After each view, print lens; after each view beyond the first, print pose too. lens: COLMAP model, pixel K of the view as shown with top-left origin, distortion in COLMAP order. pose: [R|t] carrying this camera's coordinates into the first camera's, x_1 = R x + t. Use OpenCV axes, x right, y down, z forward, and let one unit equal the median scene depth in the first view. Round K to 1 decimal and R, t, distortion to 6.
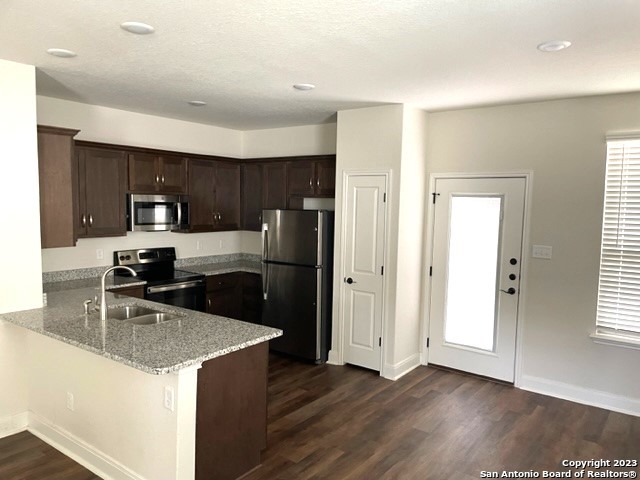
lens RADIAL K [[482.3, 0, 325.8], [0, 482.3, 240.1], [0, 0, 1]] dist [0.087861, -0.115051]
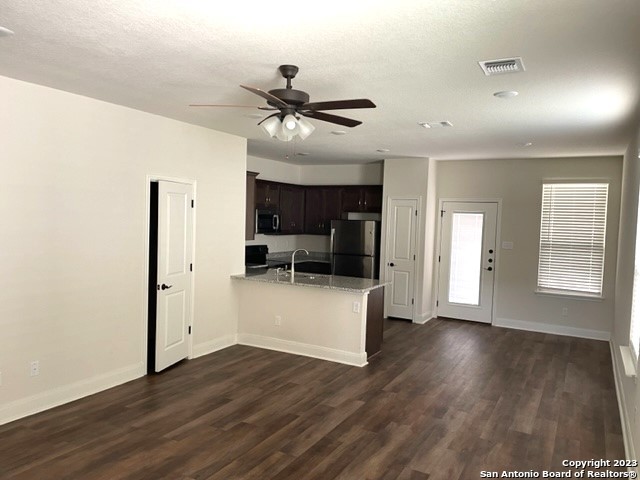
lens RADIAL K [[482.3, 0, 326.3], [0, 482.3, 240.9], [0, 0, 1]] dist [0.087861, -0.115051]
pose [[0.990440, 0.002962, 0.137914, -0.394439], [0.000661, 0.999656, -0.026217, 0.048106], [-0.137944, 0.026058, 0.990097, -0.568616]]
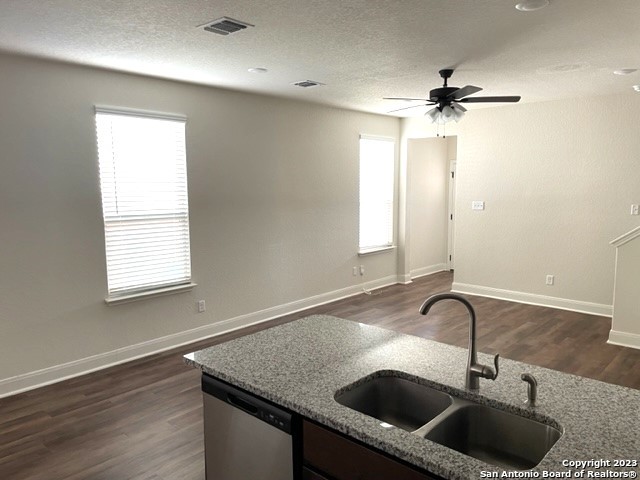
lens RADIAL K [[482.3, 0, 326.3], [0, 482.3, 240.3], [0, 0, 1]] dist [0.087861, -0.115051]
pose [[-0.995160, -0.024420, 0.095181, -0.229746], [-0.004409, 0.978749, 0.205014, -0.080108], [-0.098165, 0.203602, -0.974120, 1.042967]]
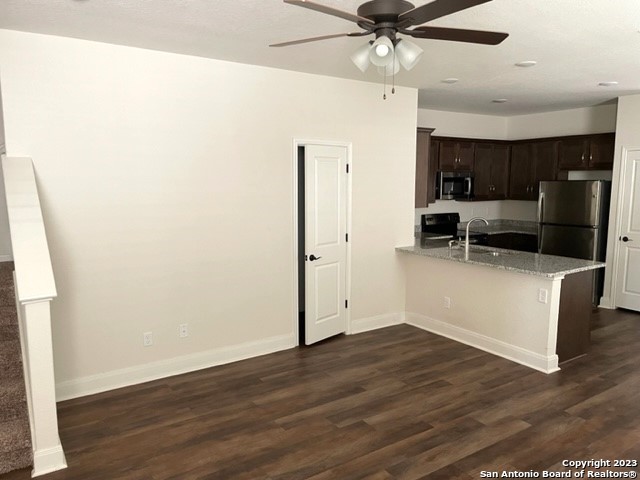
lens RADIAL K [[482.3, 0, 325.4], [0, 482.3, 242.3], [0, 0, 1]] dist [0.087861, -0.115051]
pose [[0.940609, 0.023321, -0.338690, -0.241689], [-0.007668, 0.998843, 0.047481, 0.040722], [0.339405, -0.042064, 0.939699, -0.400764]]
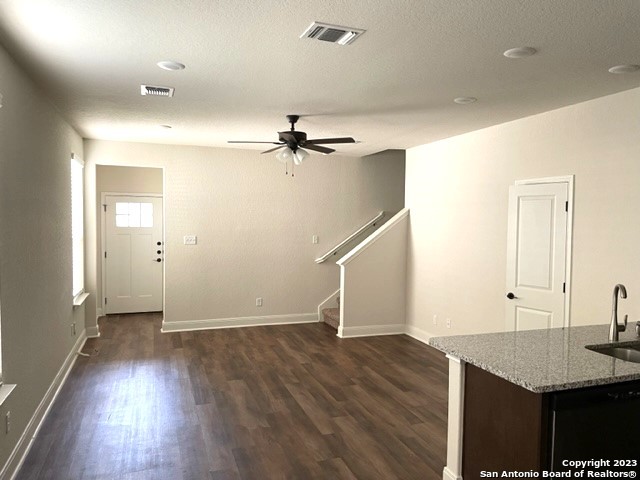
lens RADIAL K [[482.3, 0, 322.6], [0, 482.3, 239.5], [0, 0, 1]] dist [0.087861, -0.115051]
pose [[-0.563334, 0.009344, -0.826176, 0.426047], [-0.090594, 0.993208, 0.073006, -0.031324], [0.821248, 0.115973, -0.558662, 0.711808]]
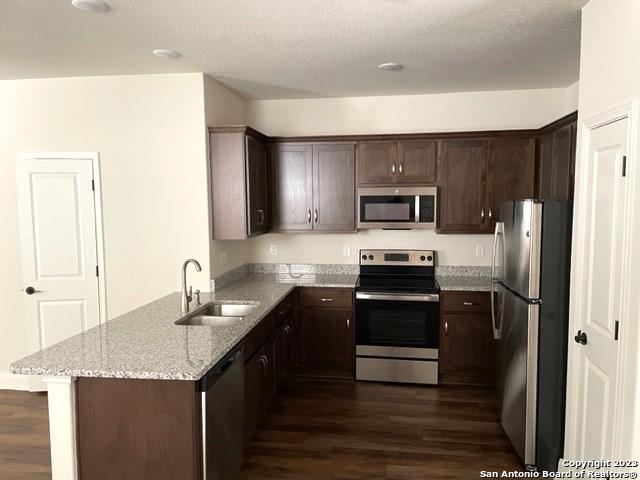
lens RADIAL K [[482.3, 0, 323.8], [0, 482.3, 237.1], [0, 0, 1]] dist [0.087861, -0.115051]
pose [[0.477010, 0.045002, -0.877745, 0.370324], [-0.055569, 0.998234, 0.020981, -0.017568], [0.877139, 0.038767, 0.478669, 0.522799]]
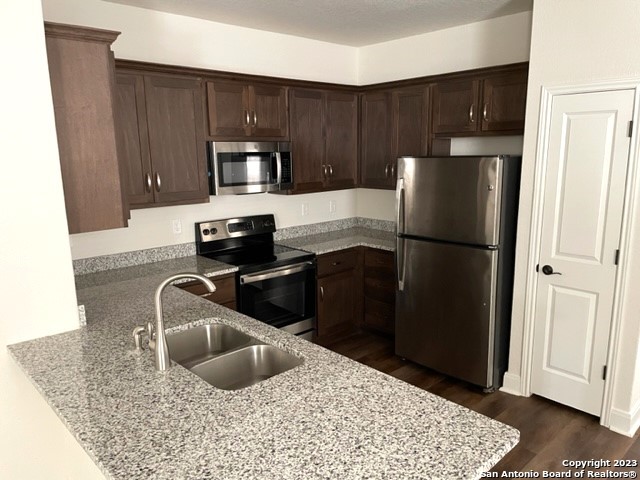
lens RADIAL K [[482.3, 0, 321.5], [0, 482.3, 241.7], [0, 0, 1]] dist [0.087861, -0.115051]
pose [[0.981523, 0.002660, -0.191326, -0.116434], [0.018532, 0.993881, 0.108888, -0.025750], [0.190445, -0.110422, 0.975468, 0.345562]]
